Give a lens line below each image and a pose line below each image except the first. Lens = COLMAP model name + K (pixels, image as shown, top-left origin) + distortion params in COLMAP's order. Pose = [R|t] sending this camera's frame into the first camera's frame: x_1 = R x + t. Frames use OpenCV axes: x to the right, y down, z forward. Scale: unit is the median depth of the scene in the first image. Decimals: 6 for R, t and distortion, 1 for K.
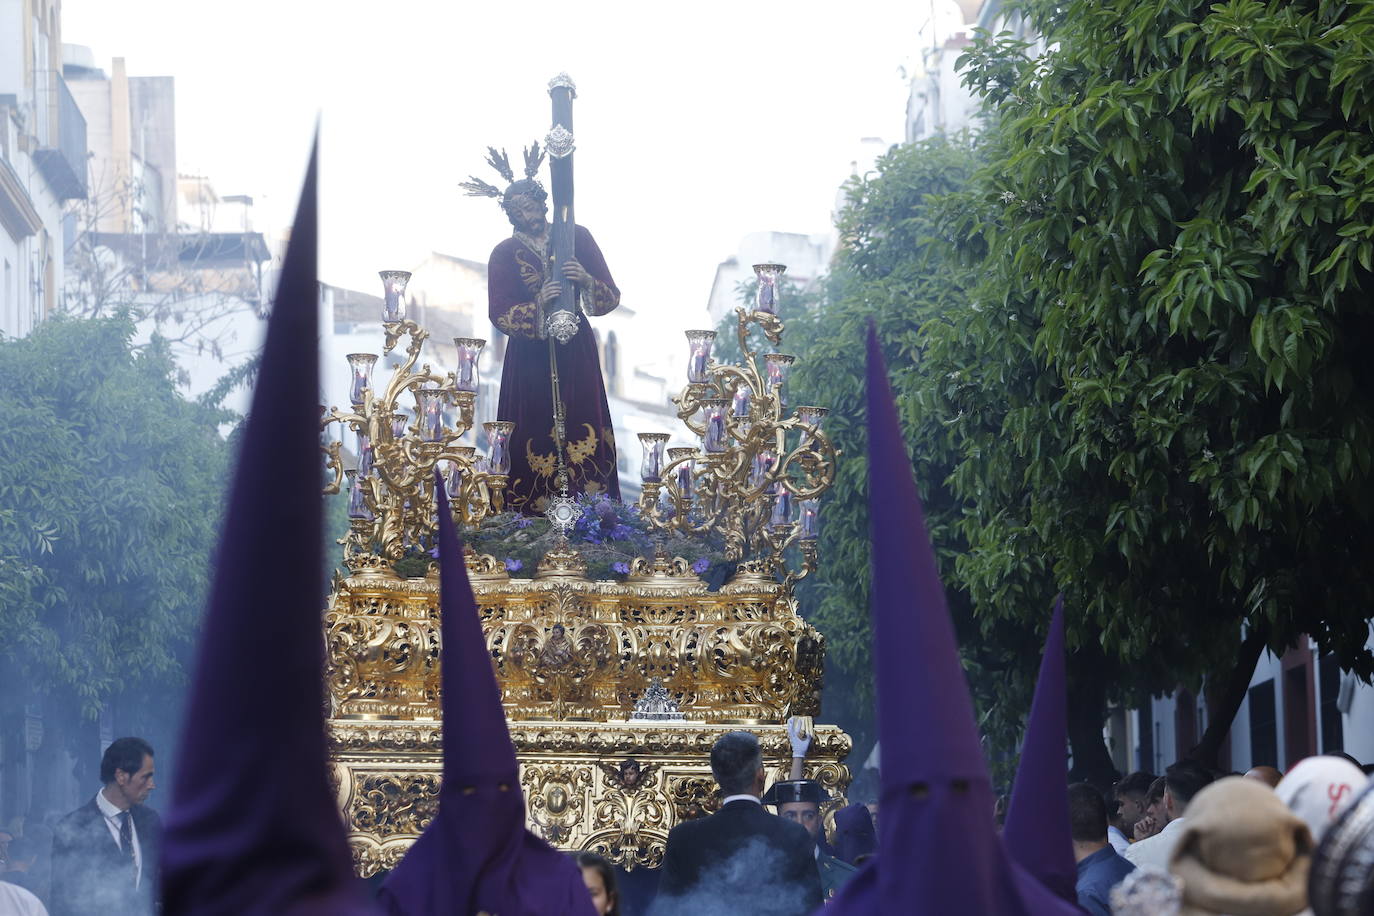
lens RADIAL K [[4647.8, 0, 687.0], [0, 4647.8, 458.0], [0, 0, 1]] dist [-0.076899, 1.288044]
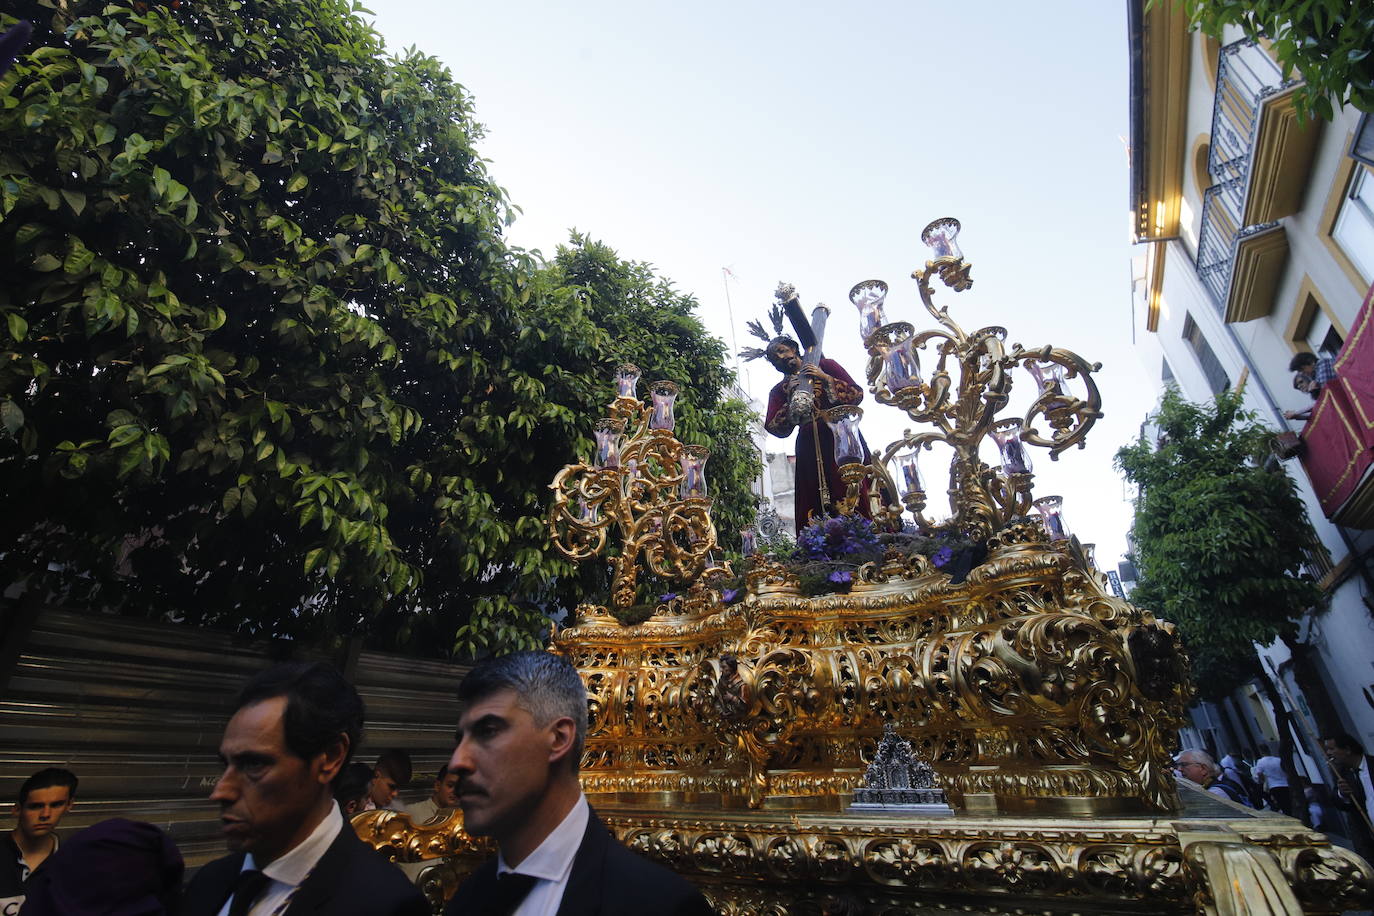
lens RADIAL K [[590.0, 0, 687.0], [0, 590.0, 458.0], [0, 0, 1]] dist [-0.019812, 0.000013]
pose [[0.840690, -0.269911, -0.469455, 0.017959], [0.102096, 0.930382, -0.352088, 0.038429], [0.531805, 0.248068, 0.809720, 0.905560]]
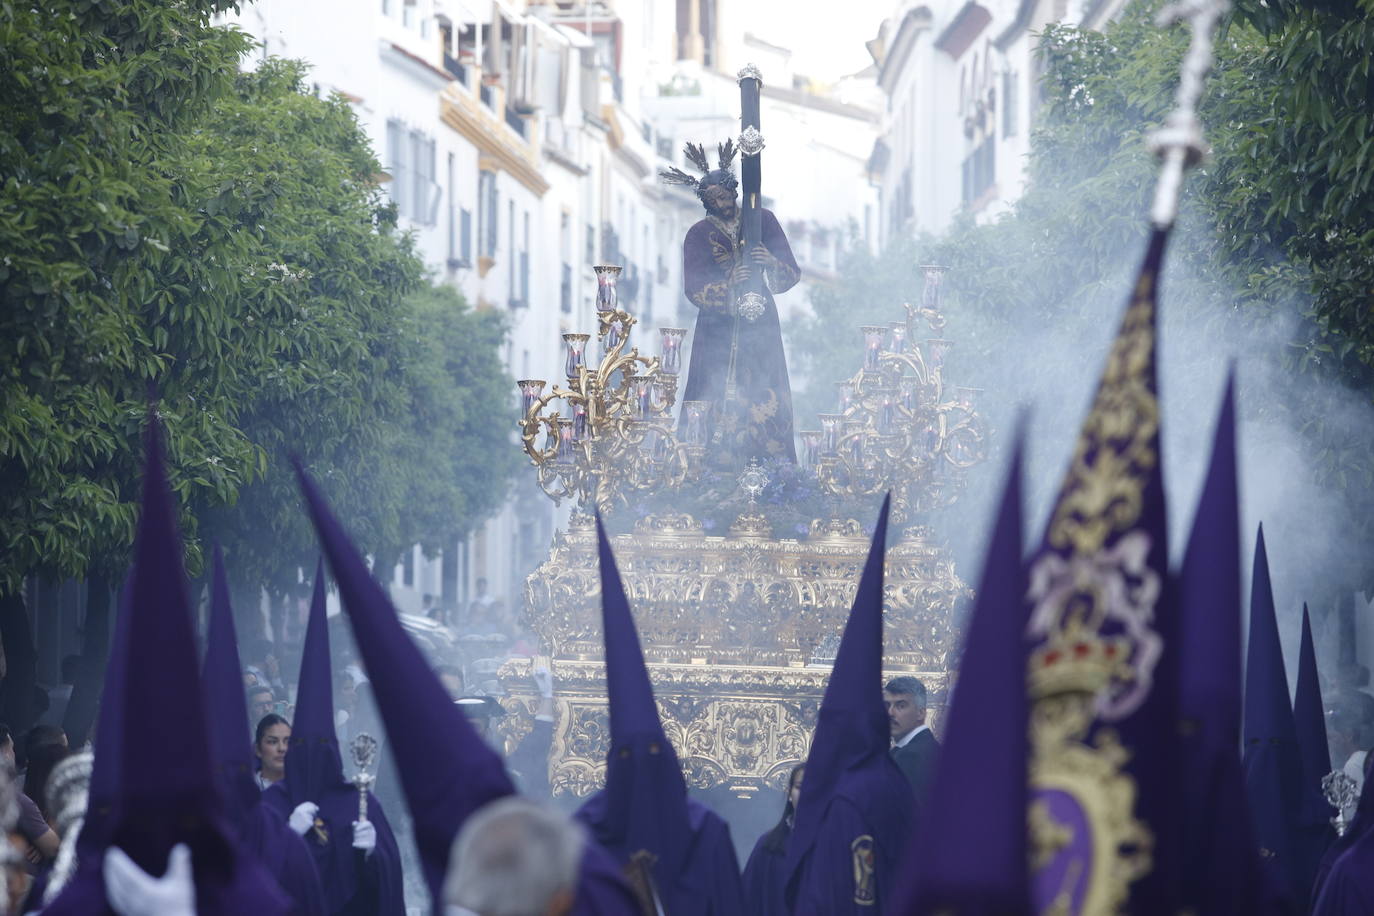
lens RADIAL K [[6400.5, 0, 598.3], [0, 6400.5, 404.6], [0, 0, 1]] dist [0.800431, 15.686822]
pose [[0.999529, 0.018759, -0.024280, -0.026953], [-0.017096, 0.997608, 0.066983, -0.114312], [0.025478, -0.066537, 0.997459, -0.595500]]
